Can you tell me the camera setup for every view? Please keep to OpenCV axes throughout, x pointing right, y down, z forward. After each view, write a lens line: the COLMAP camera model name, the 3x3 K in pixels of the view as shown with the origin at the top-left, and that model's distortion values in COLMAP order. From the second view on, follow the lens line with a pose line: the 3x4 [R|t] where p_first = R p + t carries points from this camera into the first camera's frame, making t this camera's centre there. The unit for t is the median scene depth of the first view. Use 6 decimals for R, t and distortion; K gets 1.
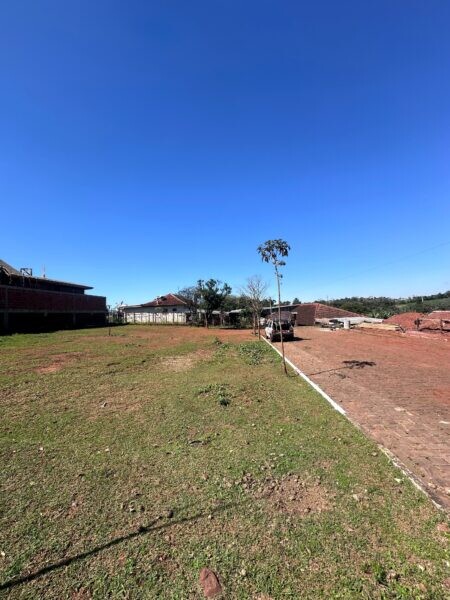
lens RADIAL K [[240.8, 0, 225.2], [0, 240.8, 300.5], [0, 0, 1]] dist [-0.001359, 0.001021]
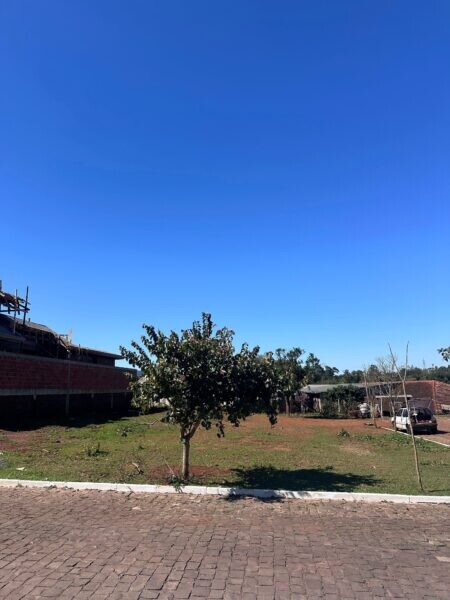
lens RADIAL K [[424.0, 0, 223.9], [0, 424.0, 300.1], [0, 0, 1]] dist [0.032325, -0.000178]
pose [[0.999591, 0.004157, -0.028285, -0.226574], [-0.008393, 0.988445, -0.151350, -0.033004], [0.027329, 0.151525, 0.988076, -0.301352]]
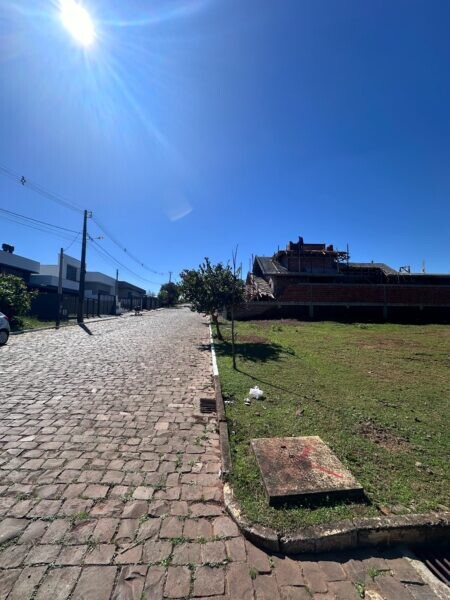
lens RADIAL K [[240.8, 0, 223.9], [0, 240.8, 299.5], [0, 0, 1]] dist [-0.001359, 0.001021]
pose [[0.150708, -0.019282, -0.988390, 0.126075], [0.041495, 0.999052, -0.013163, -0.000794], [0.987707, -0.039029, 0.151365, -0.004423]]
